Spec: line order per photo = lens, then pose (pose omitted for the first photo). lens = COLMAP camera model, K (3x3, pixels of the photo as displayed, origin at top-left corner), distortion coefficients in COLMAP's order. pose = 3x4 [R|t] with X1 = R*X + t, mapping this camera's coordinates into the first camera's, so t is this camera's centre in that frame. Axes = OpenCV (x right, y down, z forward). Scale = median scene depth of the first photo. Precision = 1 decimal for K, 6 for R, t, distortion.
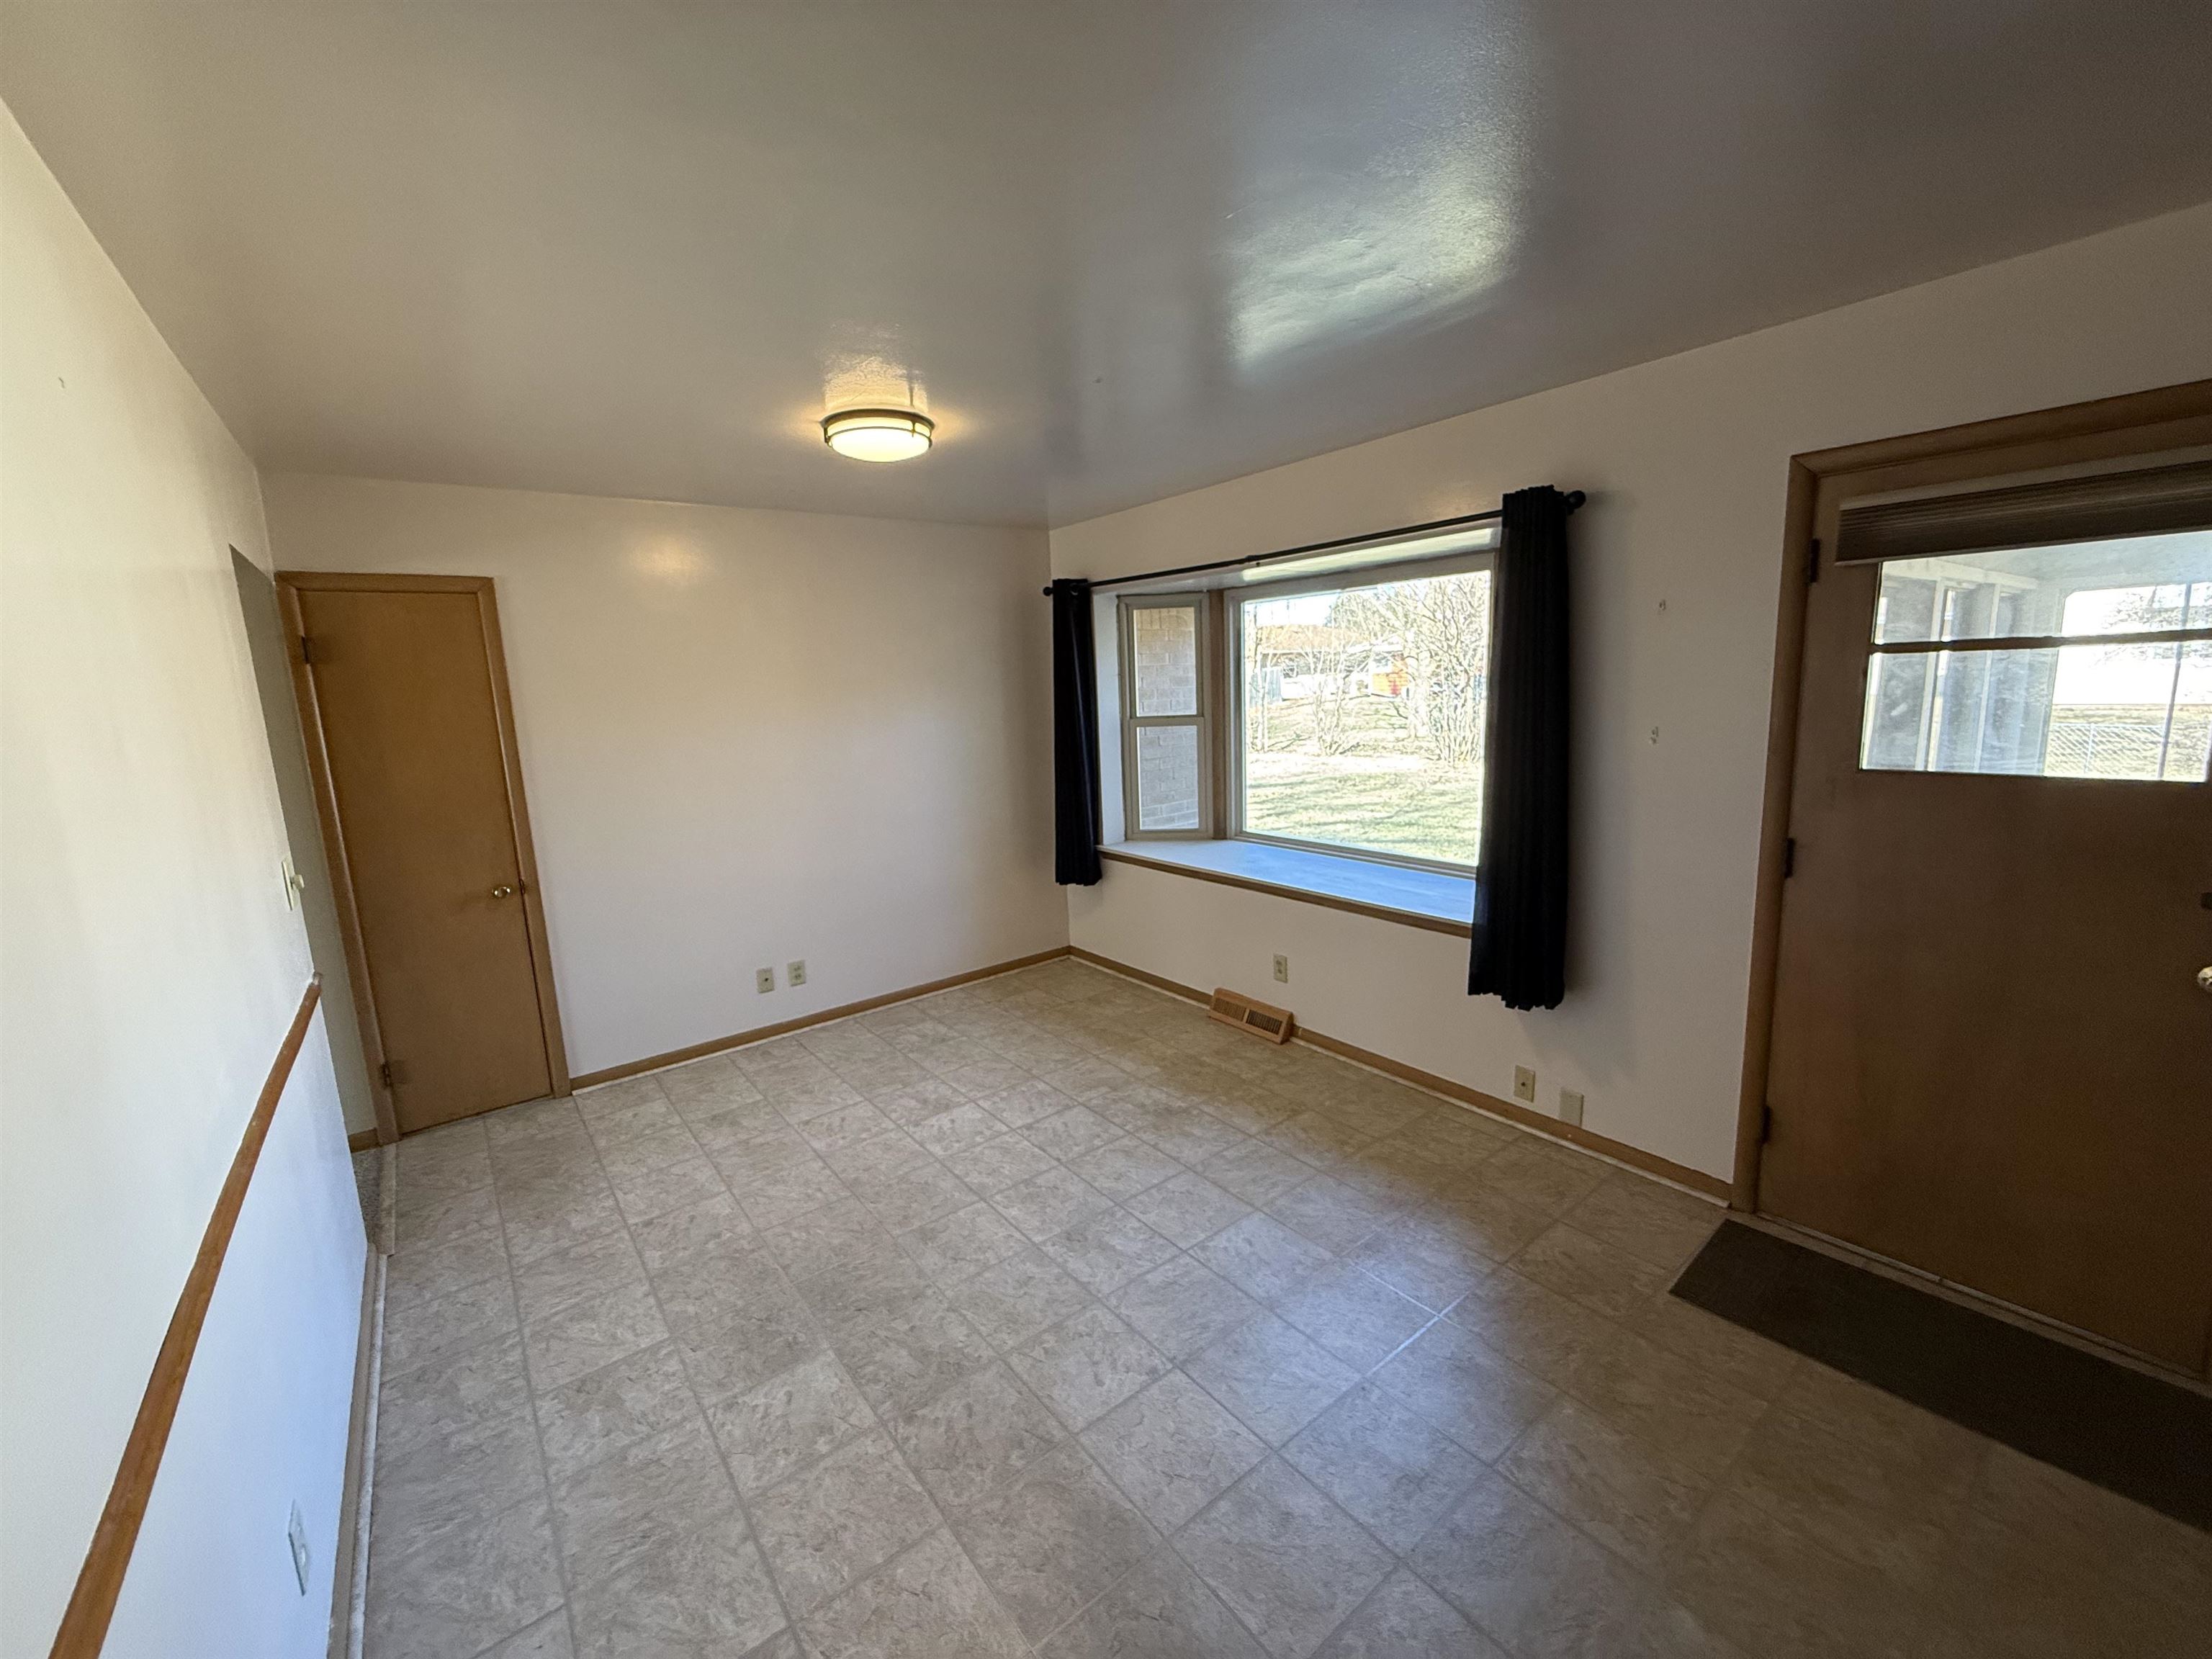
lens RADIAL K [[884.8, 0, 1100.1], [0, 884.8, 828.5], [0, 0, 1]] dist [0.000703, 0.000077]
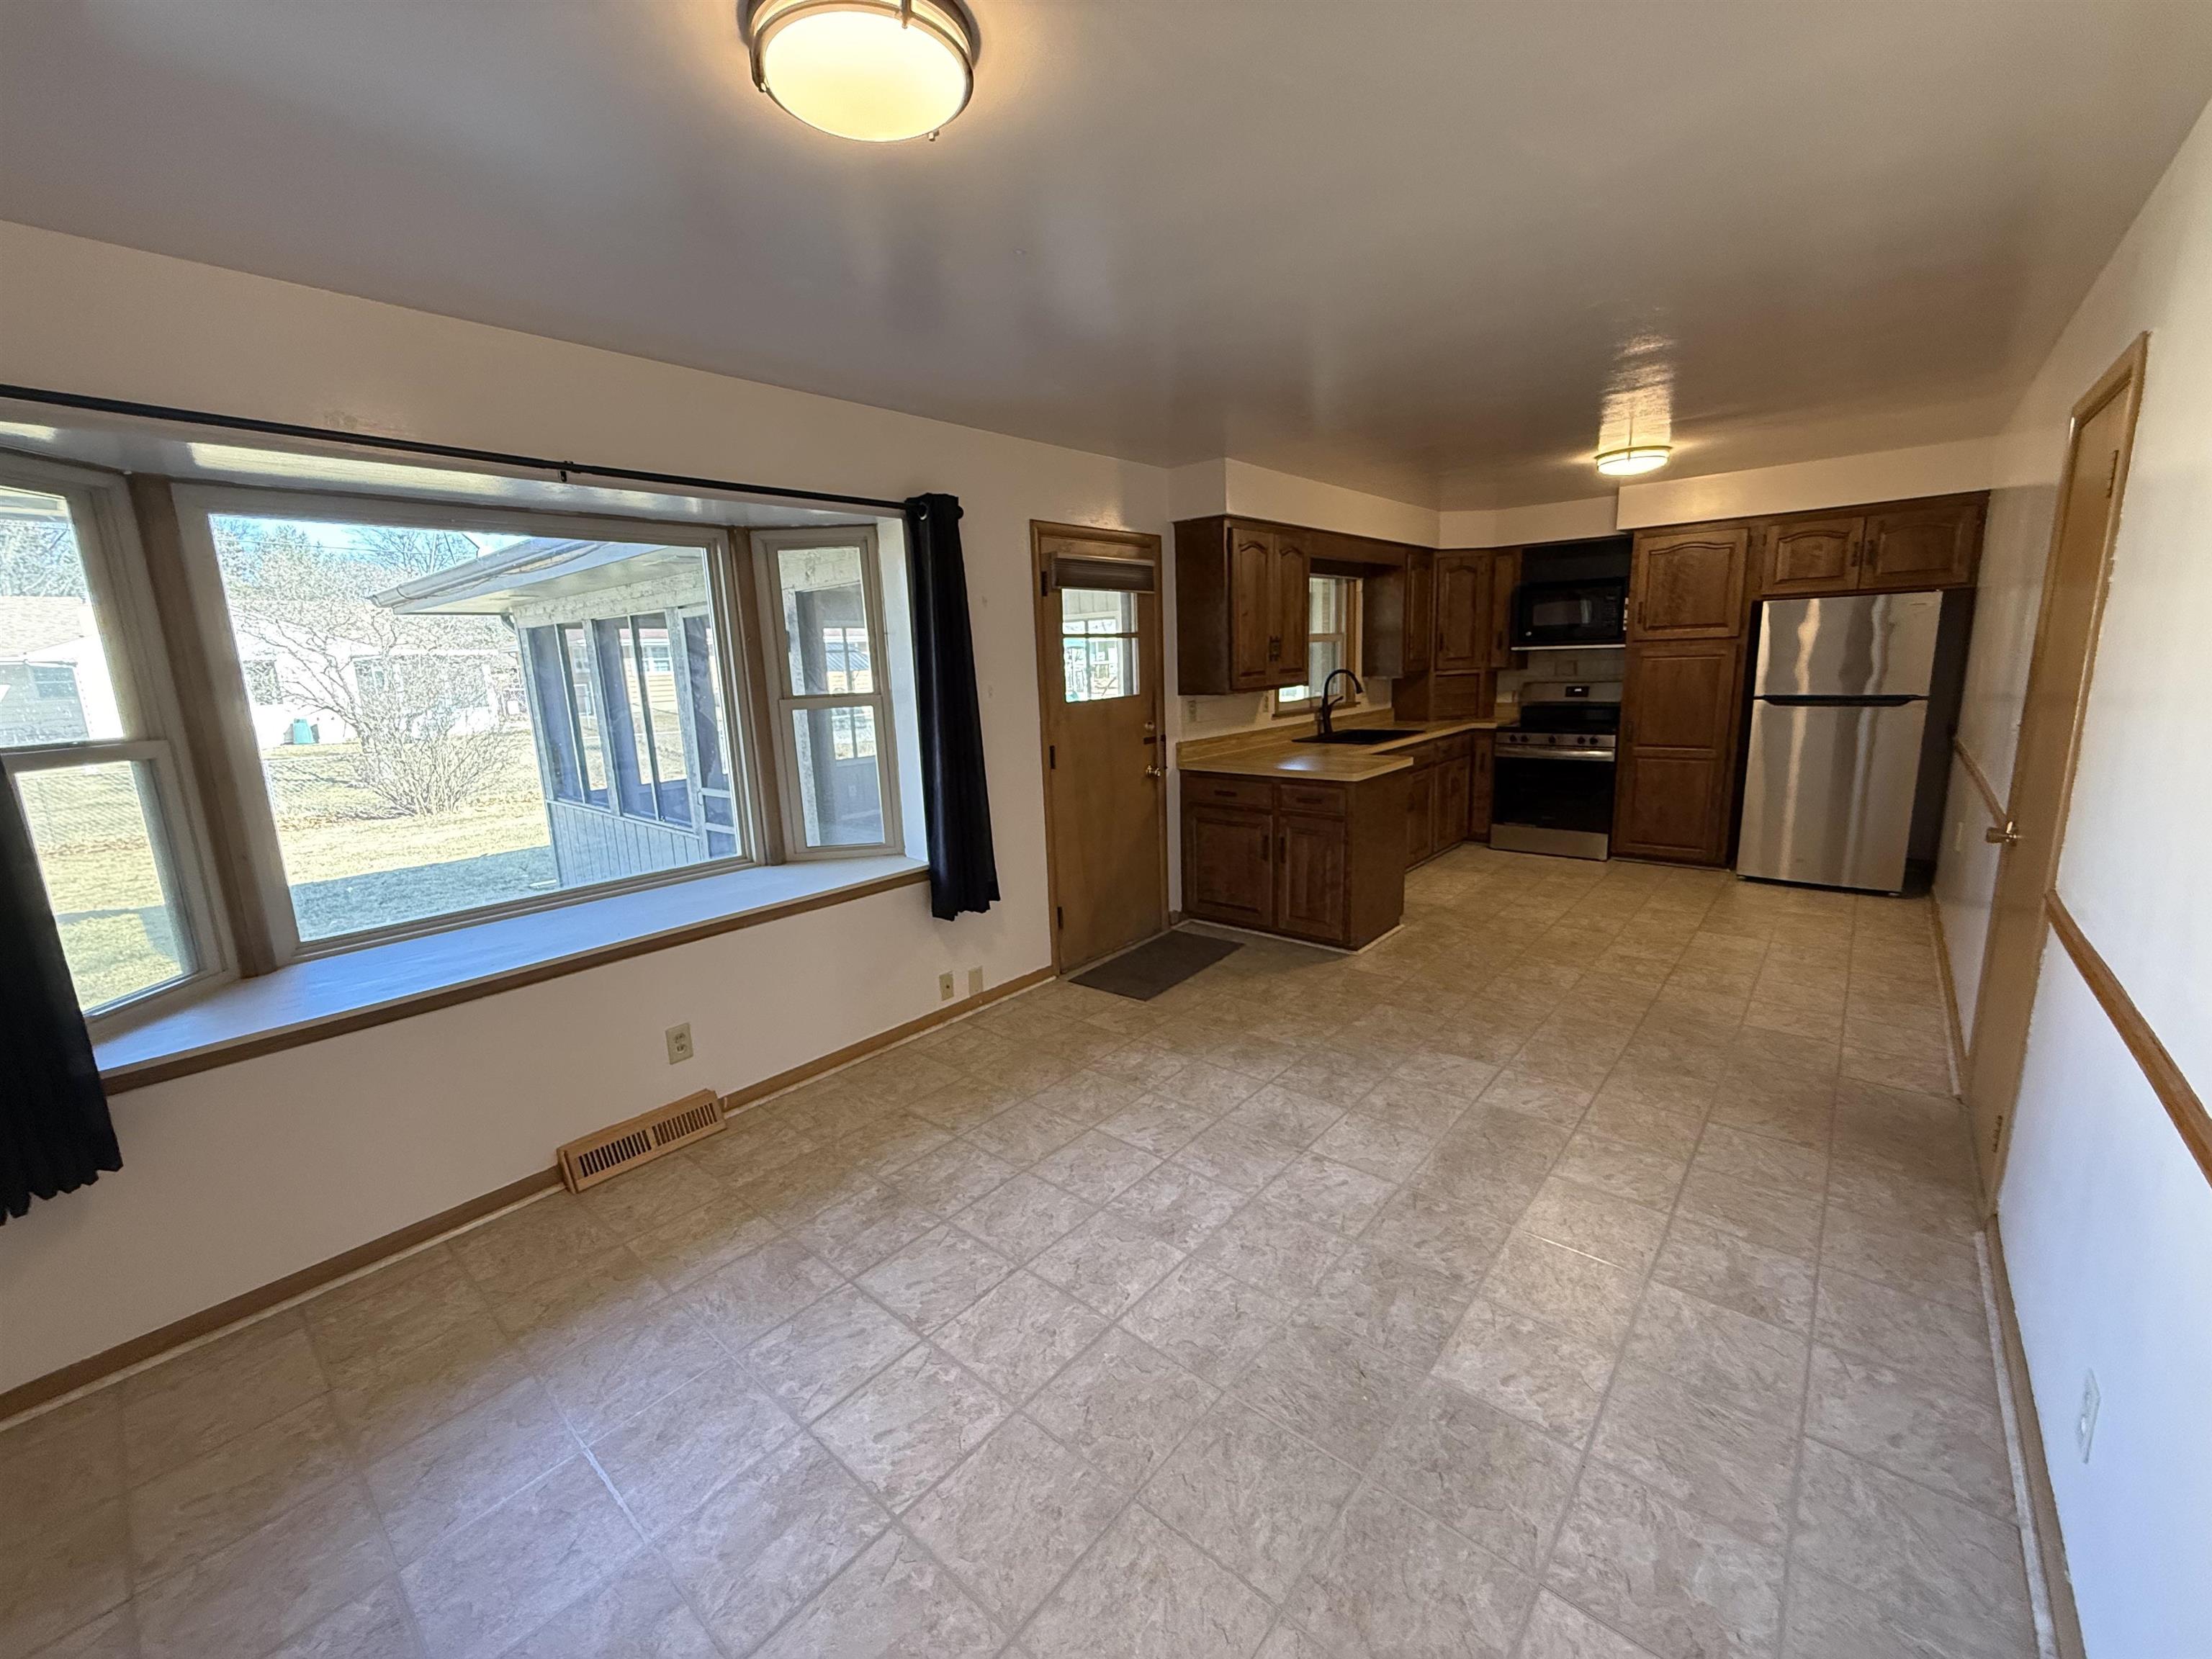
lens RADIAL K [[888.4, 0, 1109.8], [0, 888.4, 810.3], [0, 0, 1]] dist [0.007189, -0.000362]
pose [[-0.204964, -0.122014, 0.971135, -0.891055], [0.204804, 0.964889, 0.164455, -0.122109], [-0.957103, 0.232599, -0.172778, 1.164357]]
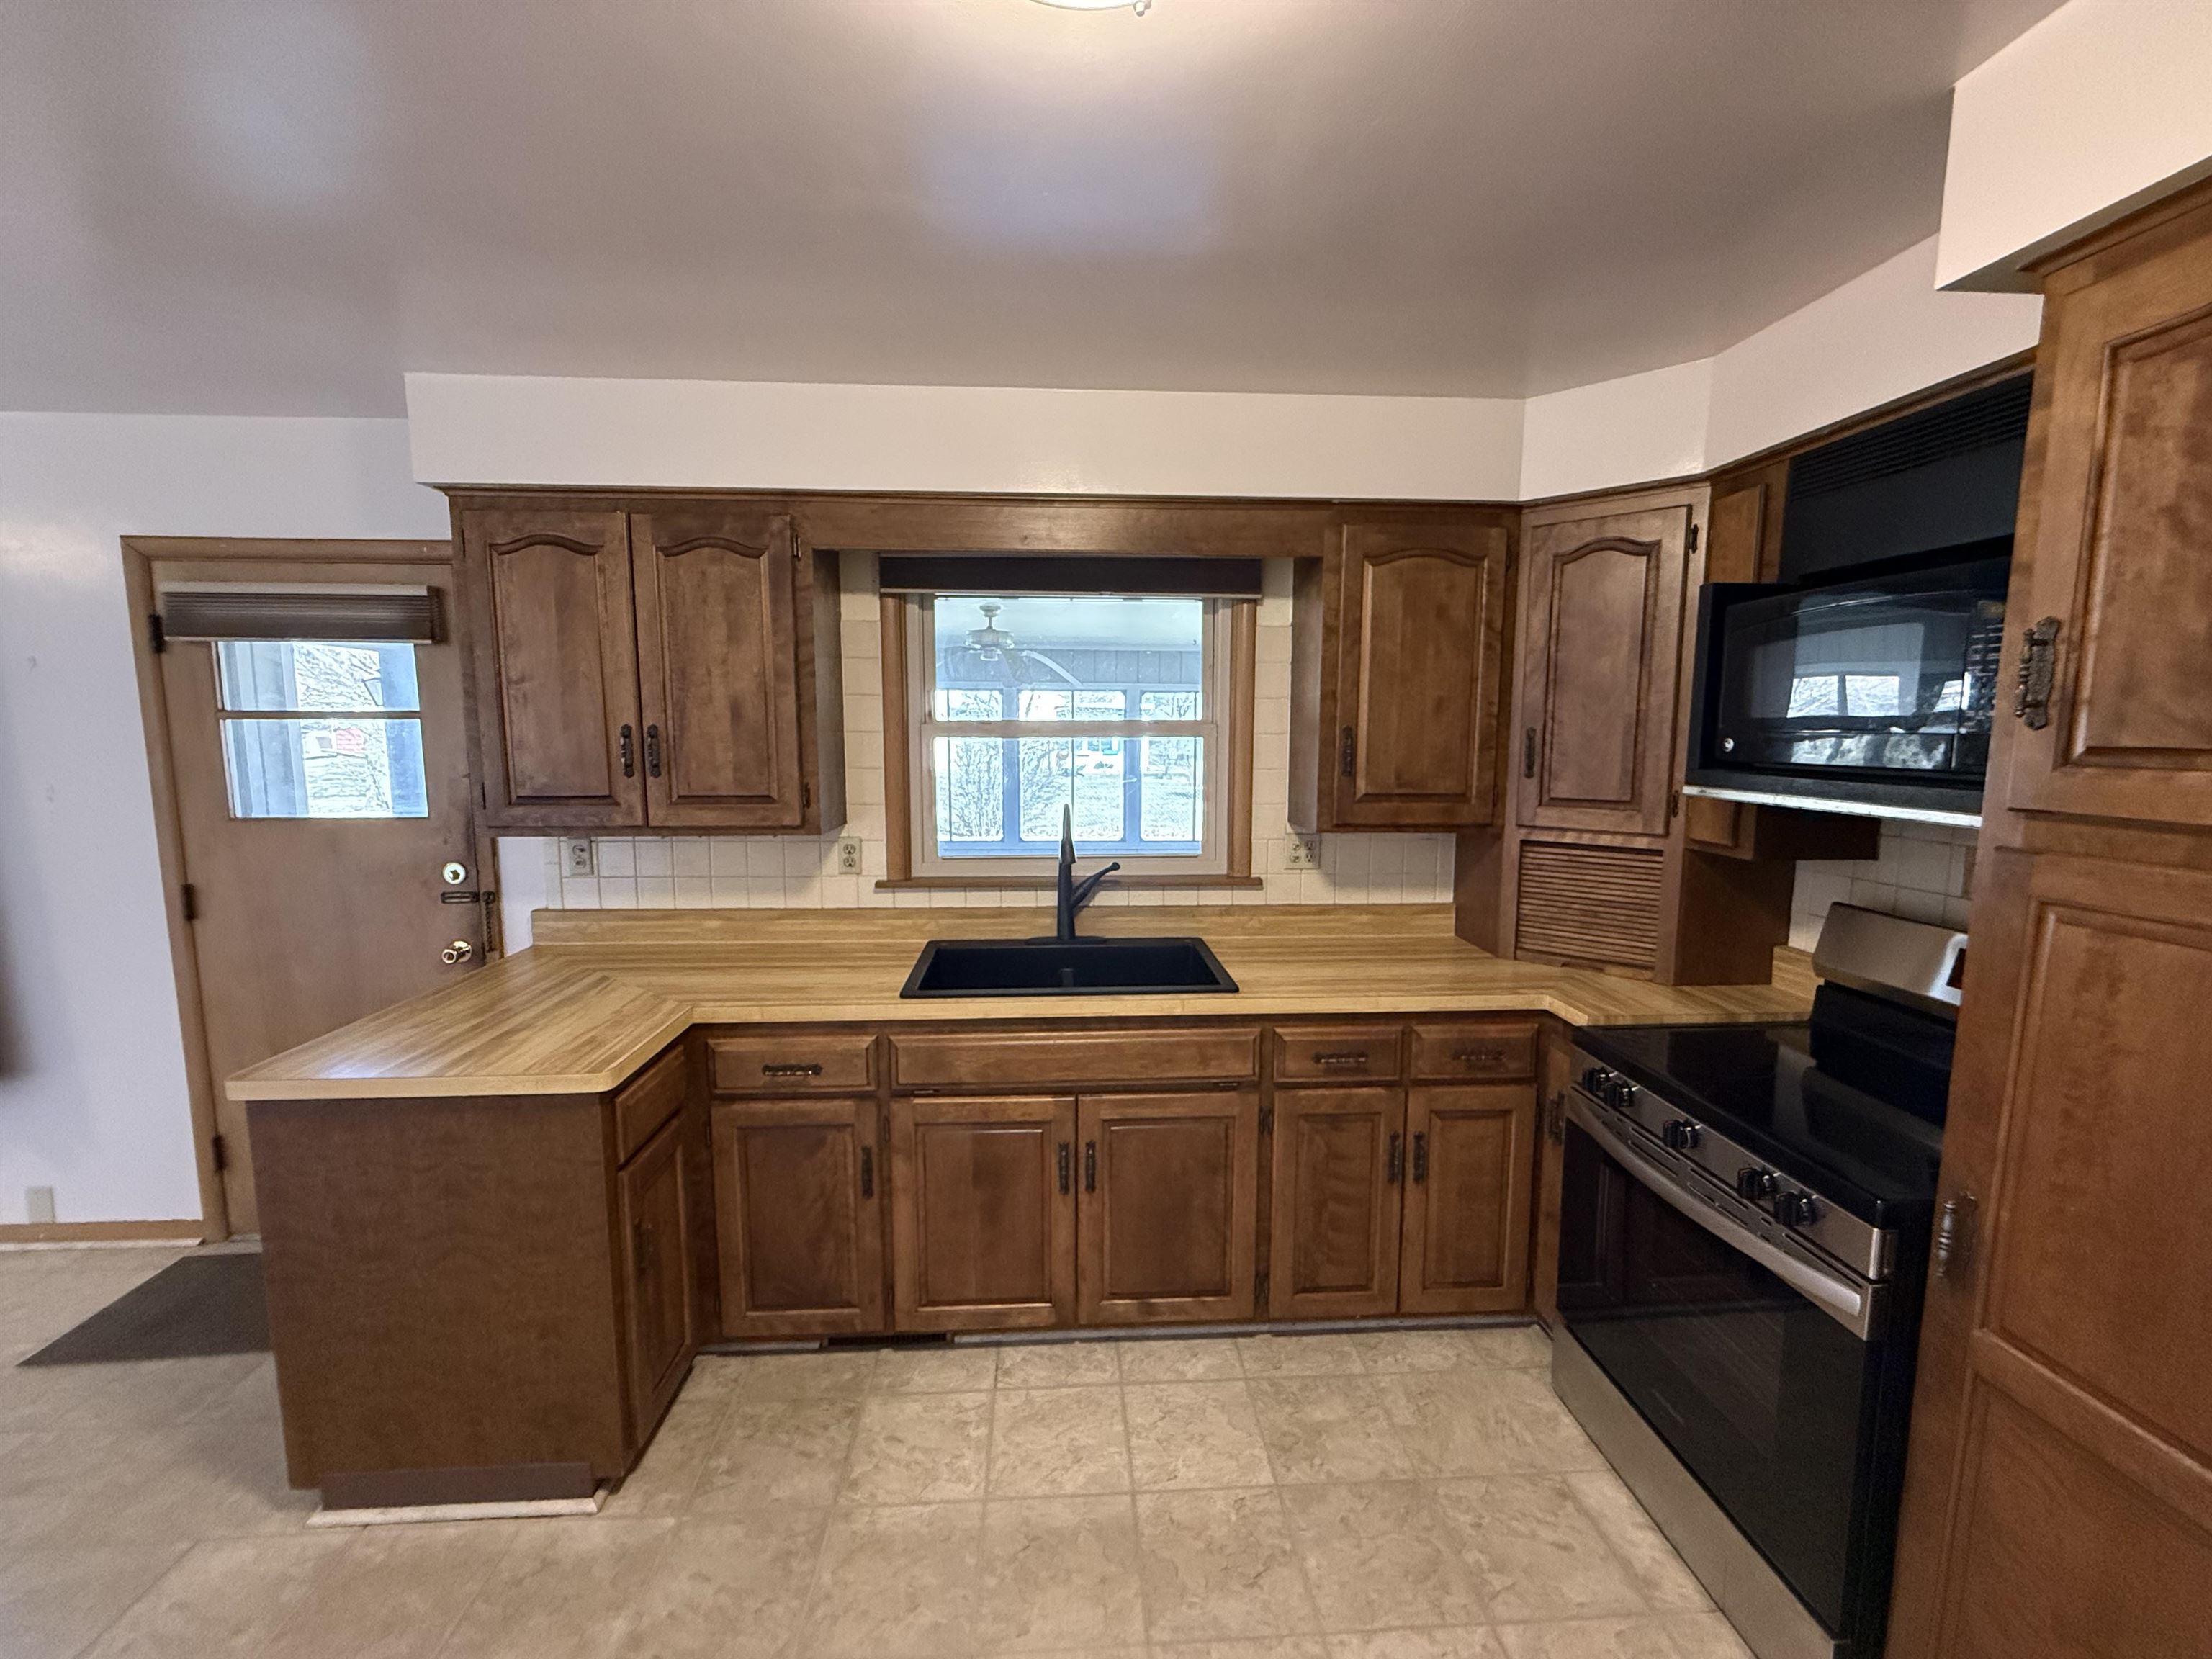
lens RADIAL K [[876.4, 0, 1104.8], [0, 876.4, 823.5], [0, 0, 1]] dist [0.000573, -0.000173]
pose [[0.559287, -0.047548, 0.827609, 0.497798], [0.109518, 0.993841, -0.016912, 0.075863], [-0.821708, 0.100096, 0.561050, -0.518826]]
